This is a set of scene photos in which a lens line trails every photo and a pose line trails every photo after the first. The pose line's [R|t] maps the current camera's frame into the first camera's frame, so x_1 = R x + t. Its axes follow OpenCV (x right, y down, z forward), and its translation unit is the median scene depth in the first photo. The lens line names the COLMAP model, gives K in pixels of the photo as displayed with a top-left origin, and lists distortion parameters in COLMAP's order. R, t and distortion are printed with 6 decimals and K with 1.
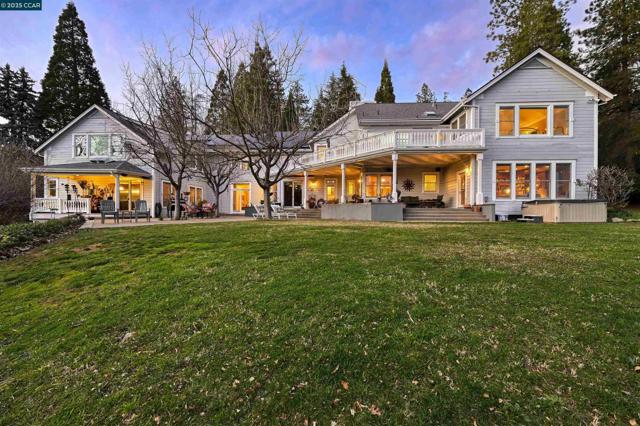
lens RADIAL K [[254.2, 0, 319.3], [0, 254.2, 212.6], [0, 0, 1]] dist [-0.000174, -0.000742]
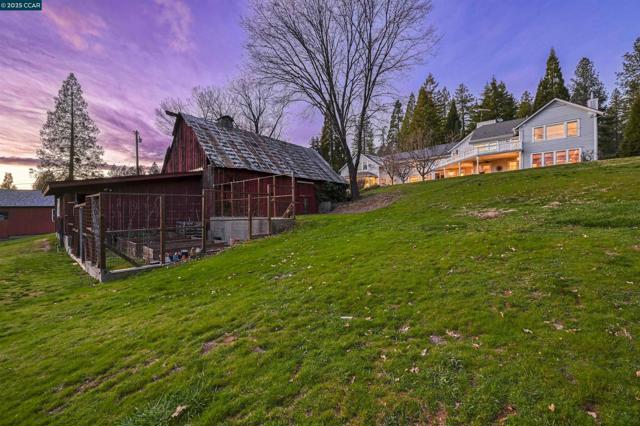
lens RADIAL K [[254.2, 0, 320.5], [0, 254.2, 215.2], [0, 0, 1]] dist [-0.000174, -0.000742]
pose [[0.800578, -0.006969, -0.599188, 0.130850], [0.013522, 0.999888, 0.006437, 0.070800], [0.599076, -0.013256, 0.800583, -0.447622]]
